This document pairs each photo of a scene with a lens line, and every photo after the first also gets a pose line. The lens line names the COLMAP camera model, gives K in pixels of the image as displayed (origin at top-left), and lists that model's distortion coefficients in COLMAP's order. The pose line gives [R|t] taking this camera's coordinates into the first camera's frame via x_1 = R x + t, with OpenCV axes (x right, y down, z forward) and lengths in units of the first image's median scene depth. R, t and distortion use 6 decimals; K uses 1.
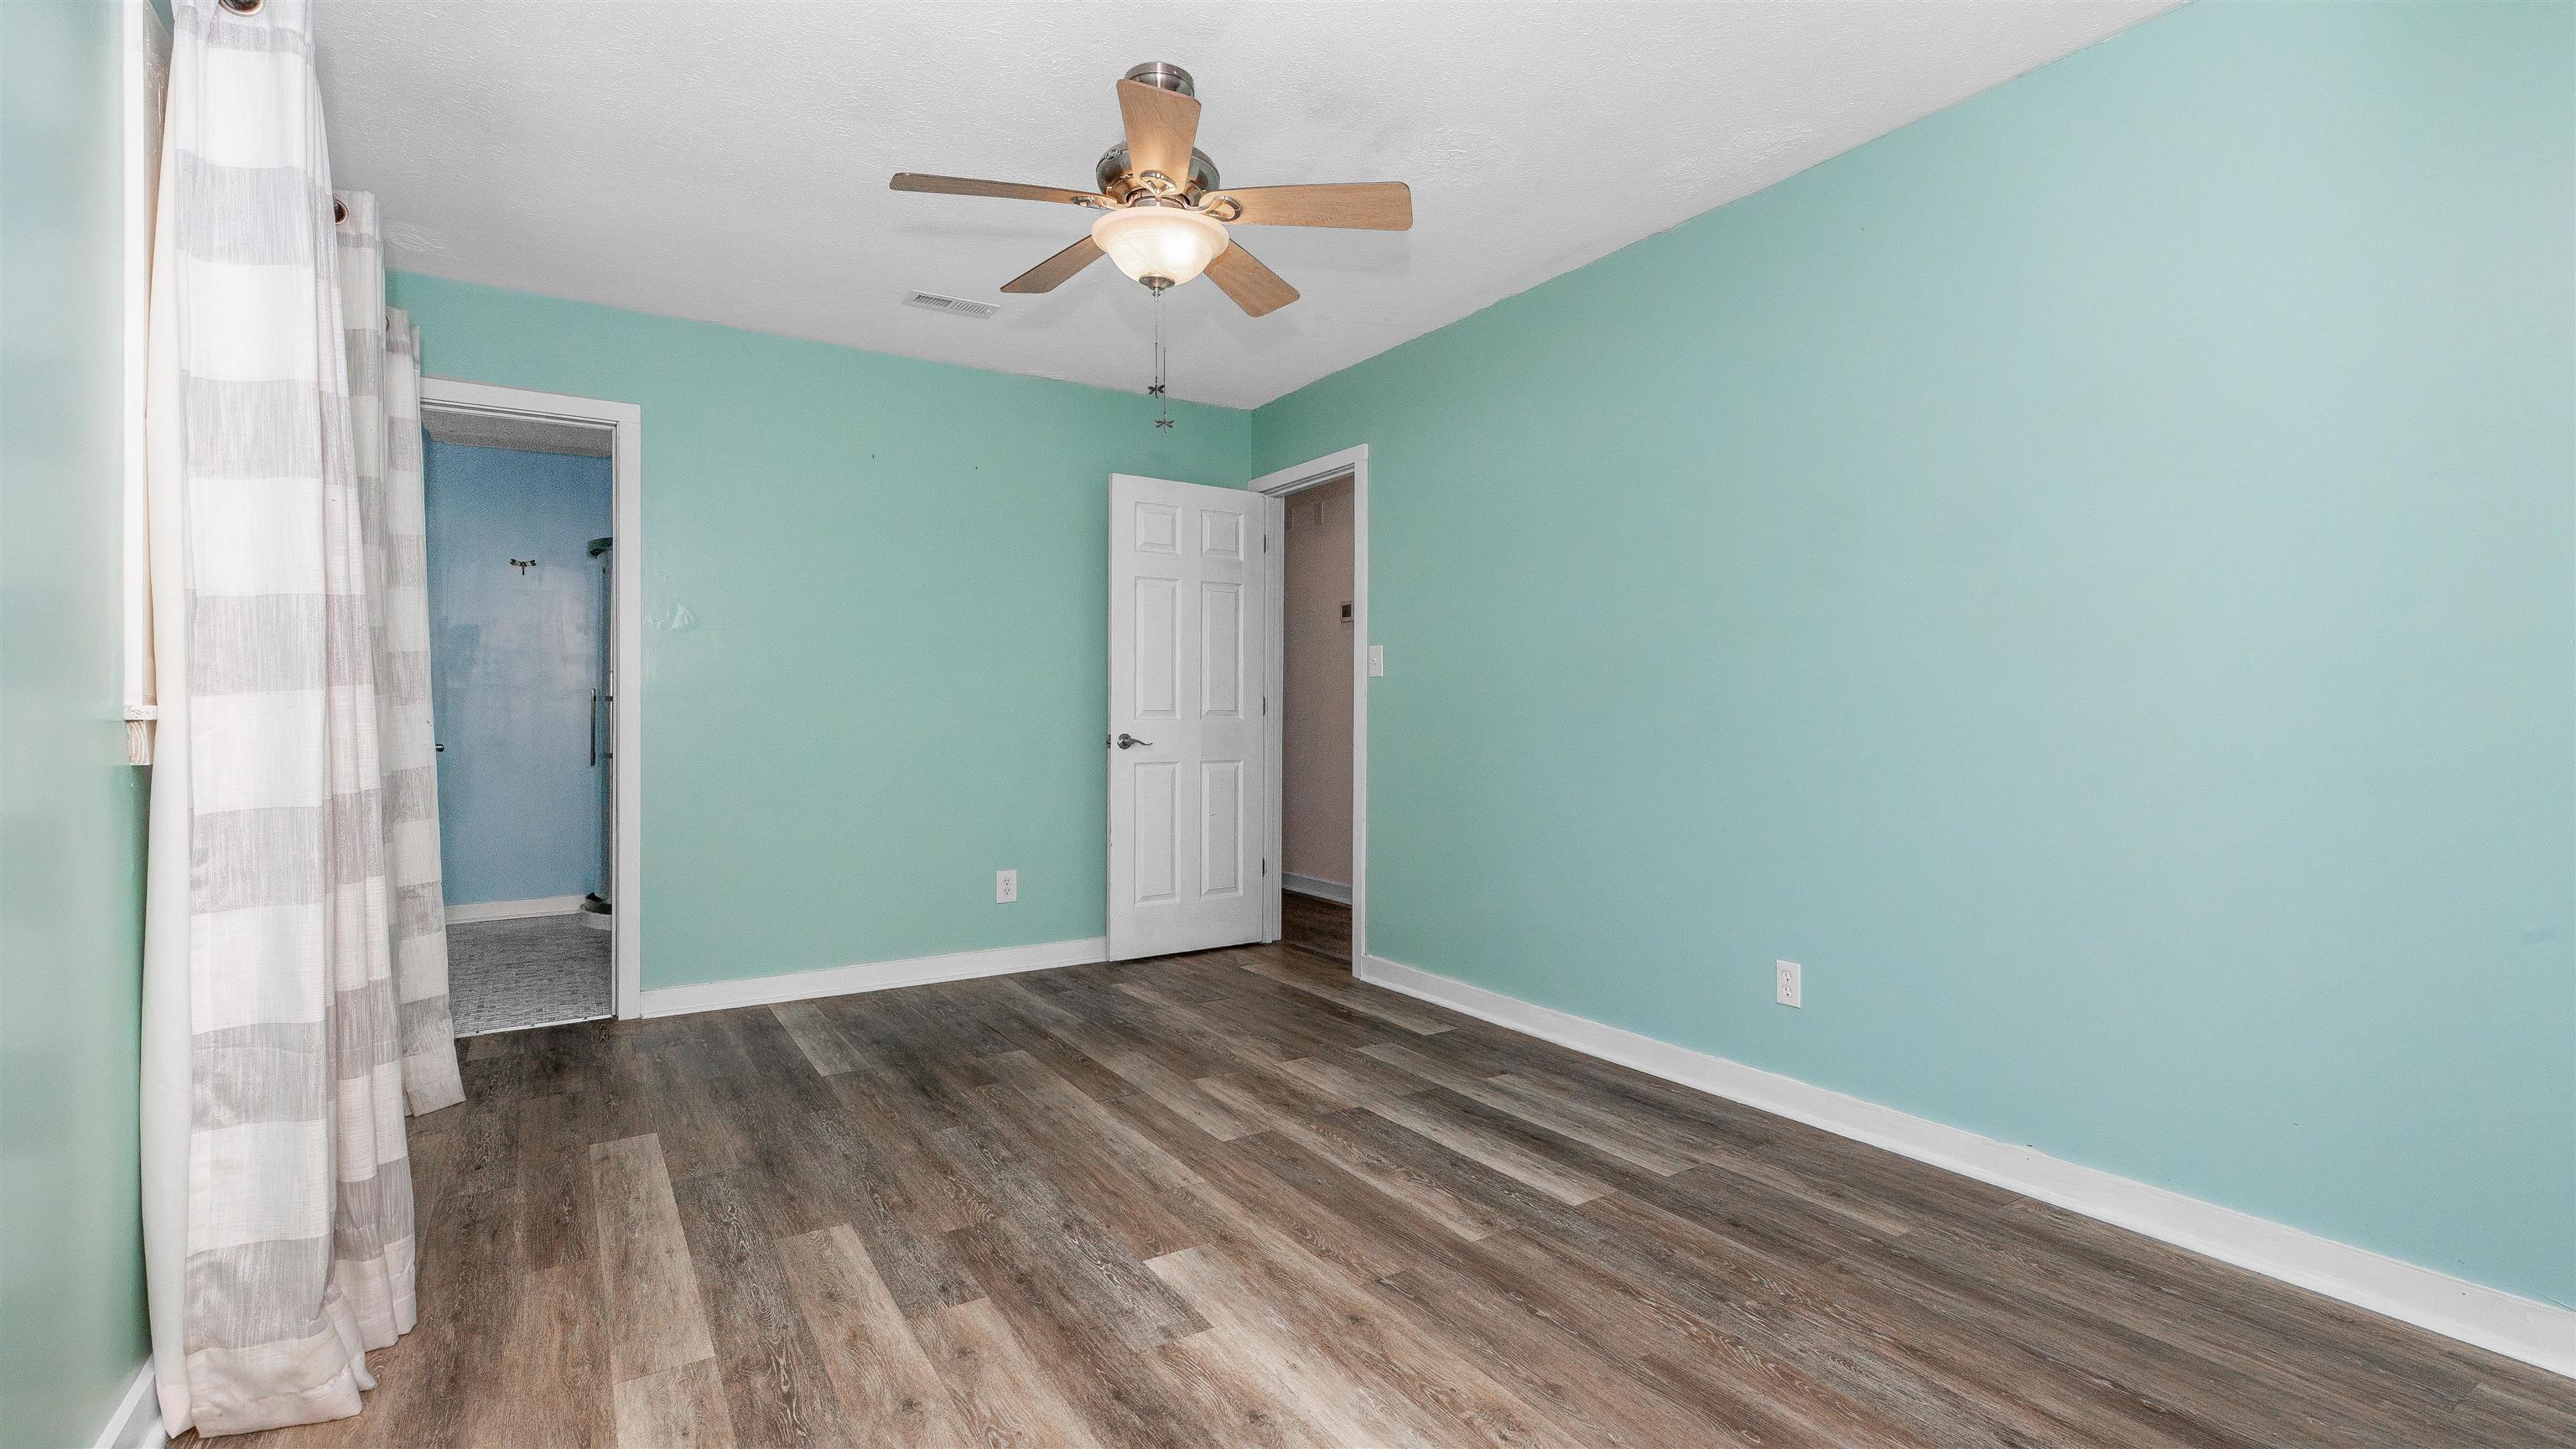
lens RADIAL K [[1161.6, 0, 1290.8], [0, 1161.6, 719.7], [0, 0, 1]] dist [0.003306, -0.000123]
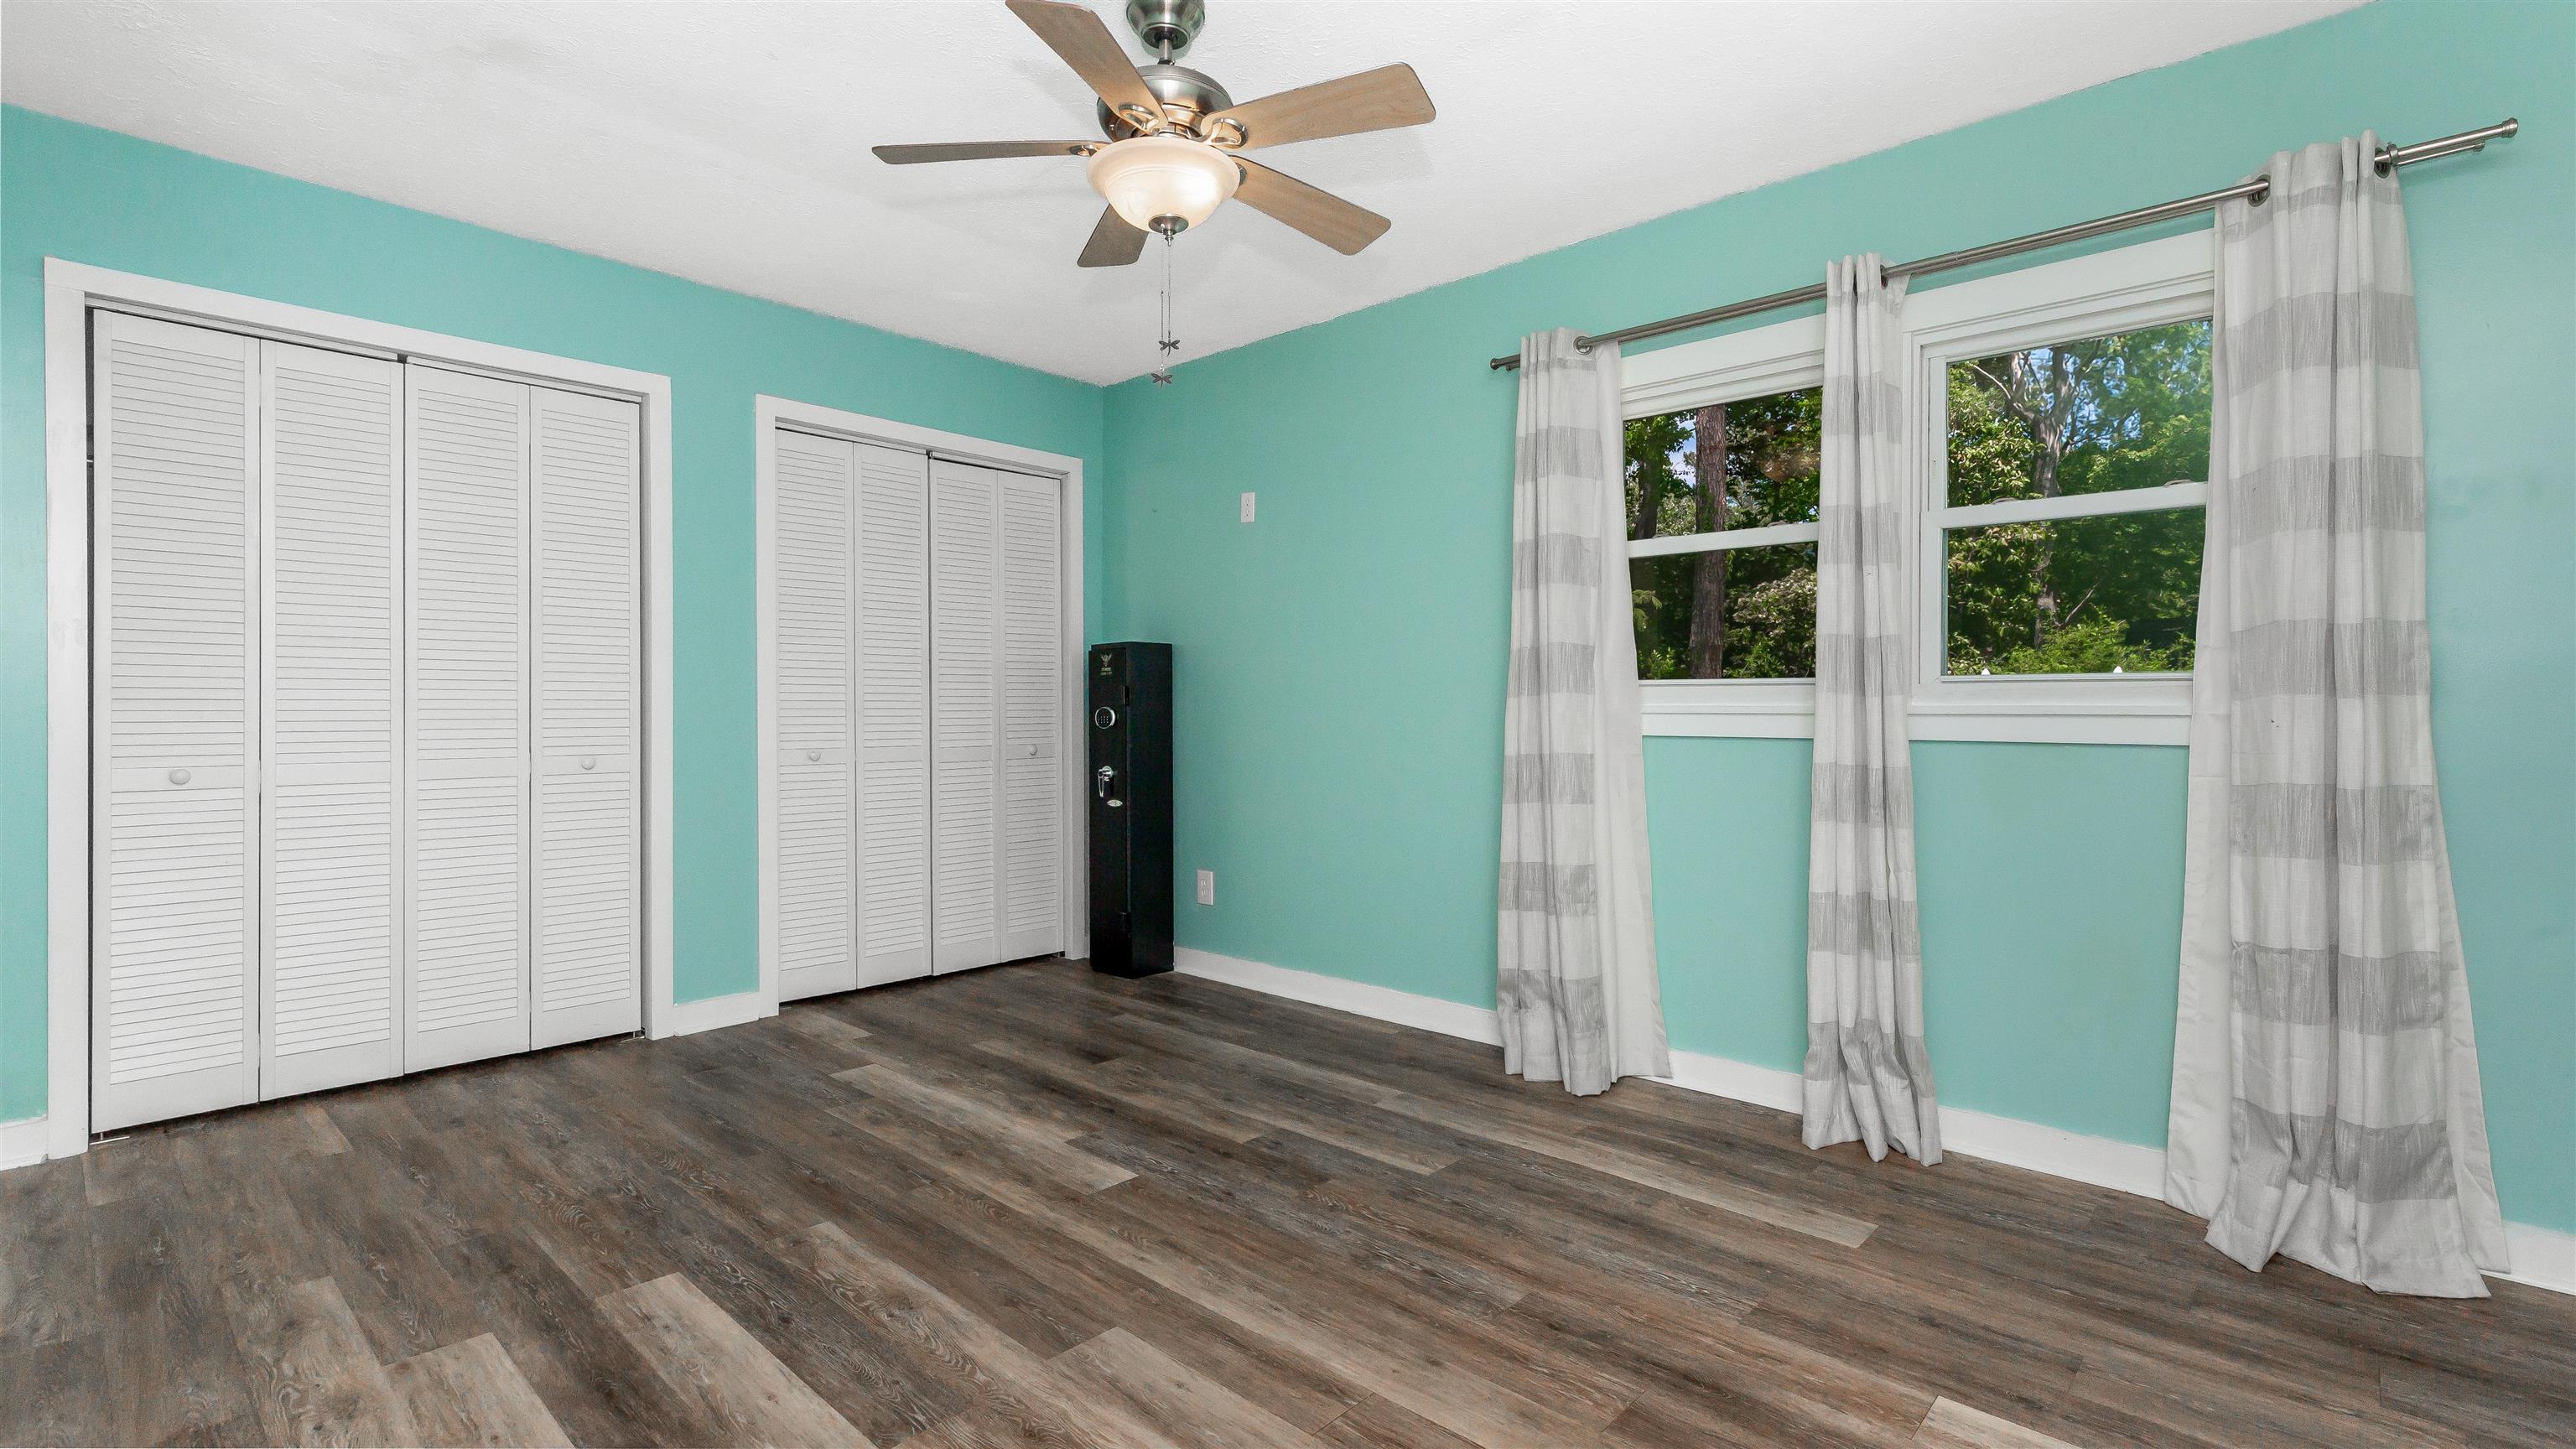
lens RADIAL K [[1161.6, 0, 1290.8], [0, 1161.6, 719.7], [0, 0, 1]] dist [0.003306, -0.000123]
pose [[-0.967564, 0.000686, -0.252627, 0.019598], [-0.002662, 0.999913, 0.012910, -0.008917], [0.252614, 0.013163, -0.967478, 2.056936]]
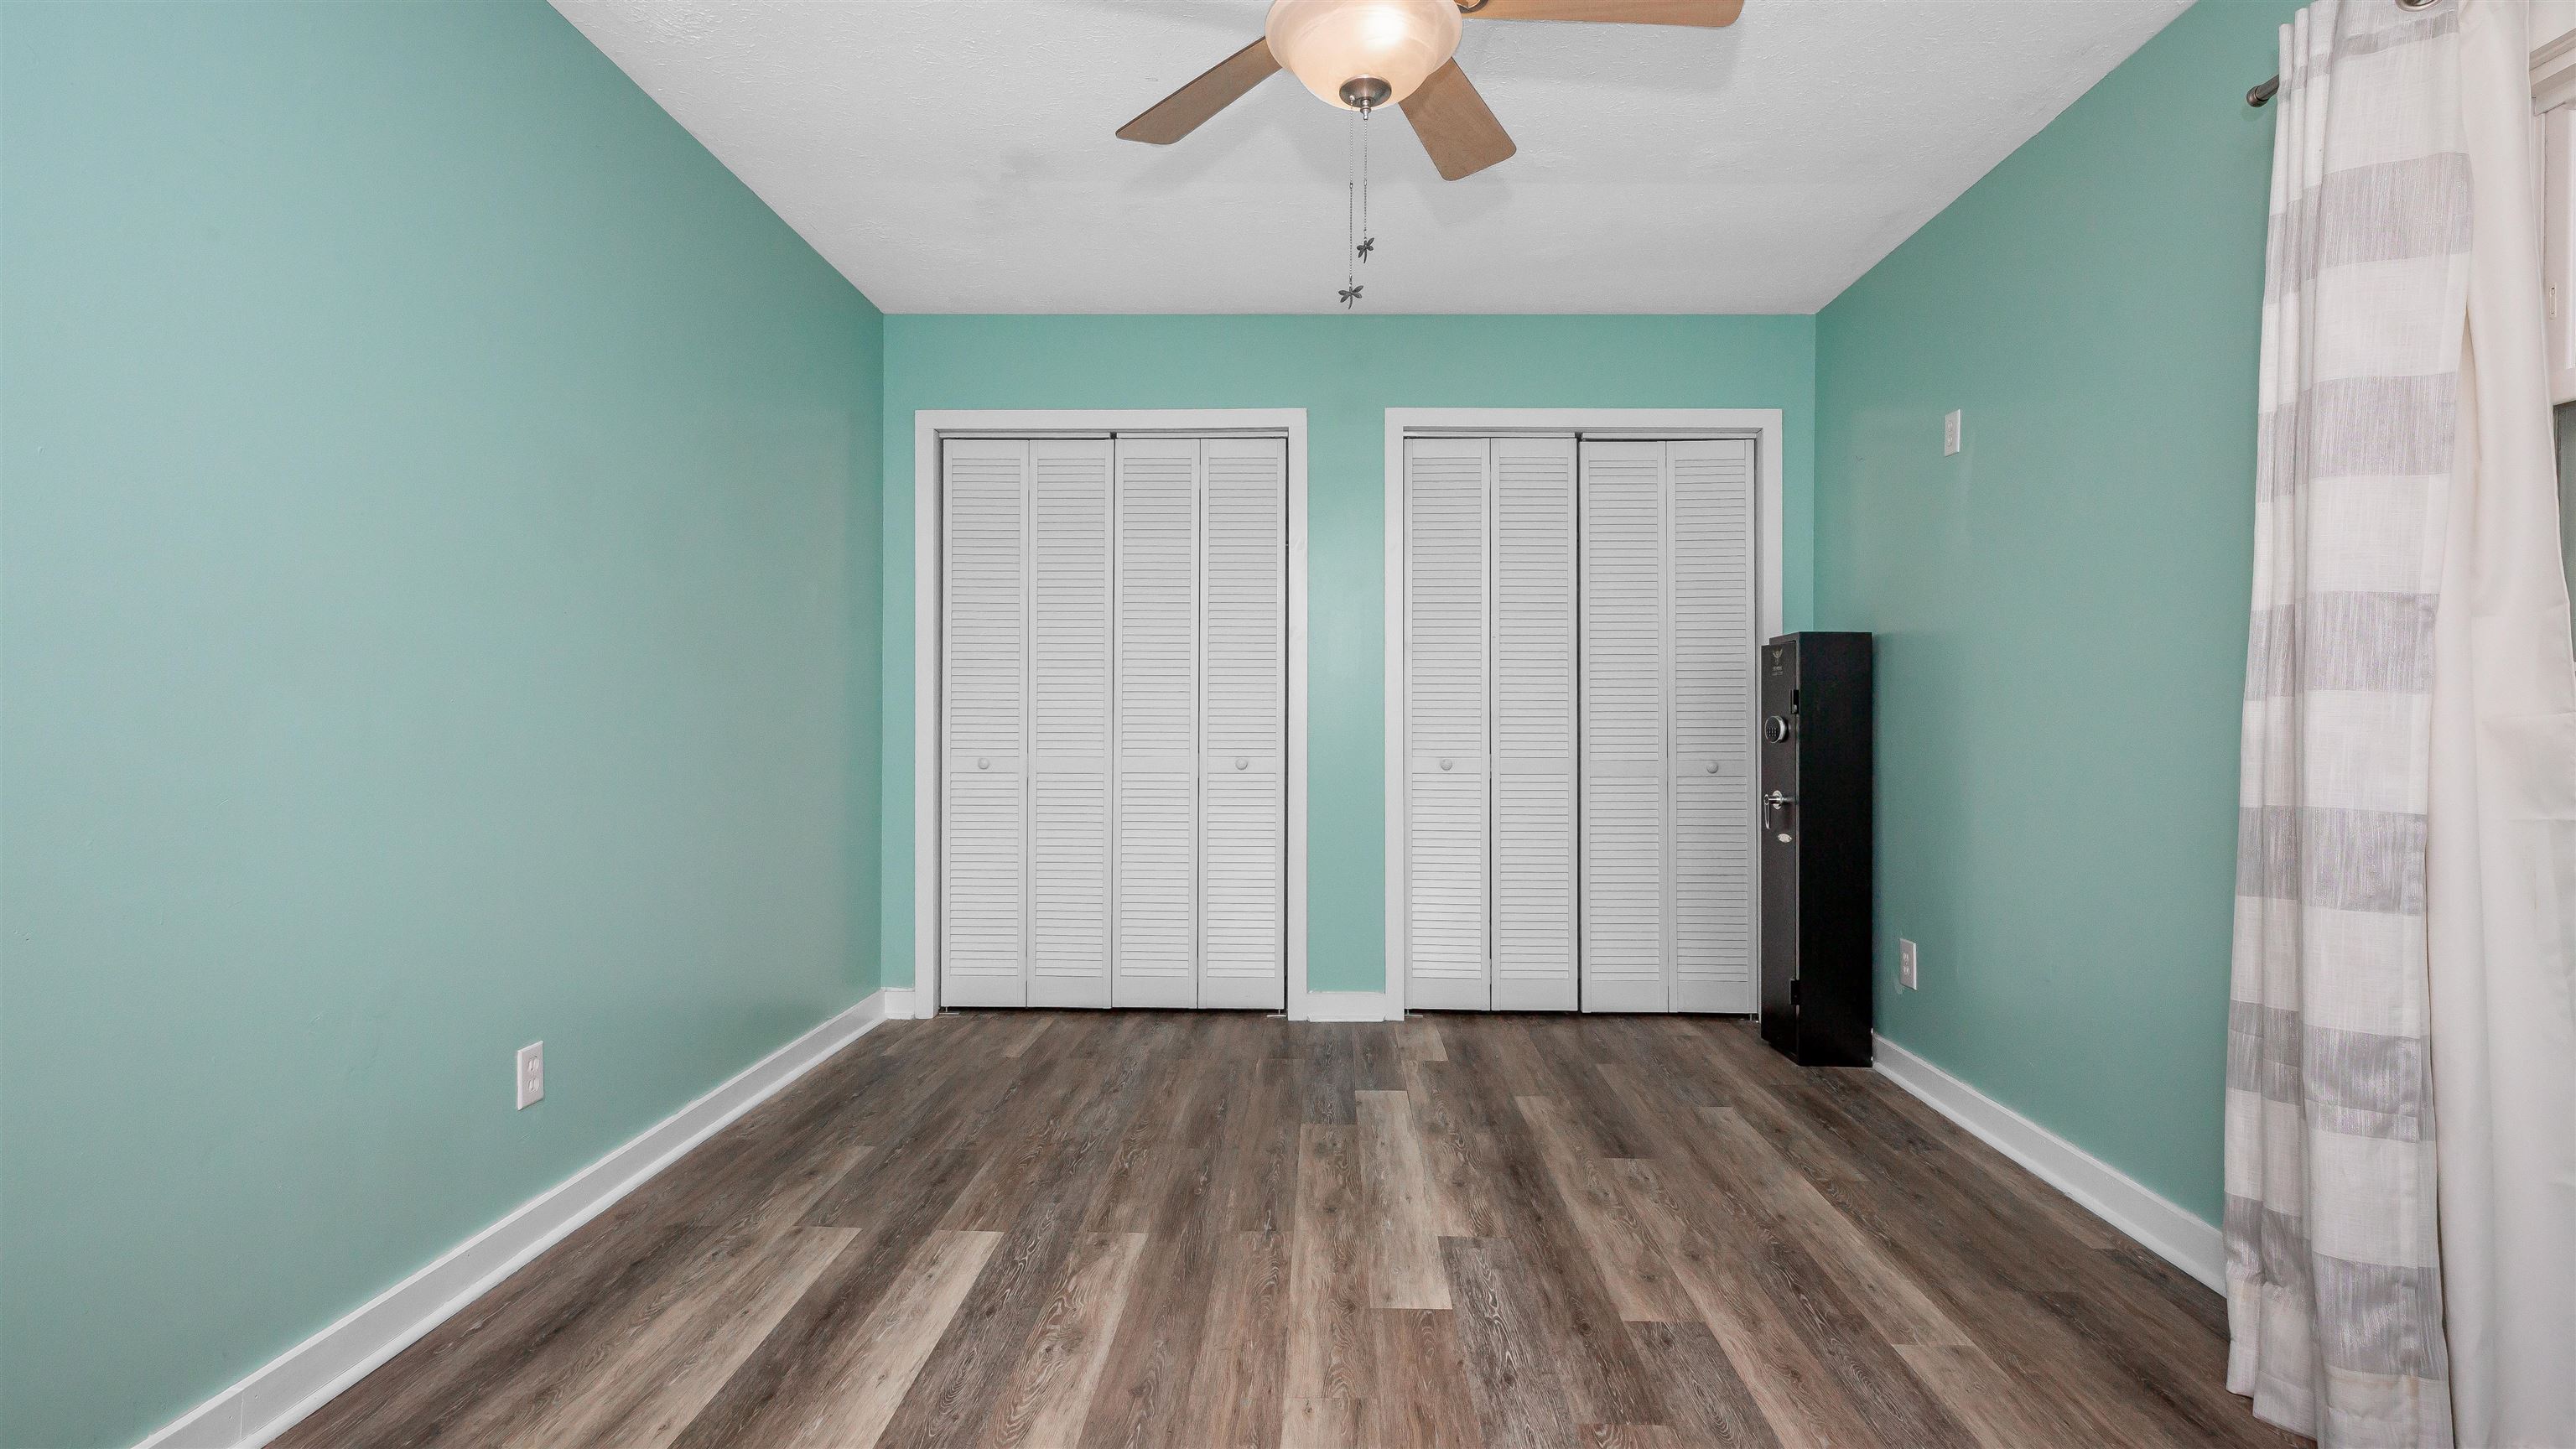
lens RADIAL K [[1172.9, 0, 1302.9], [0, 1172.9, 727.3], [0, 0, 1]] dist [0.002832, -0.000780]
pose [[-0.831354, -0.010647, 0.555641, -0.515509], [-0.002999, 0.999888, 0.014673, -0.010440], [-0.555735, 0.010532, -0.831293, 1.745237]]
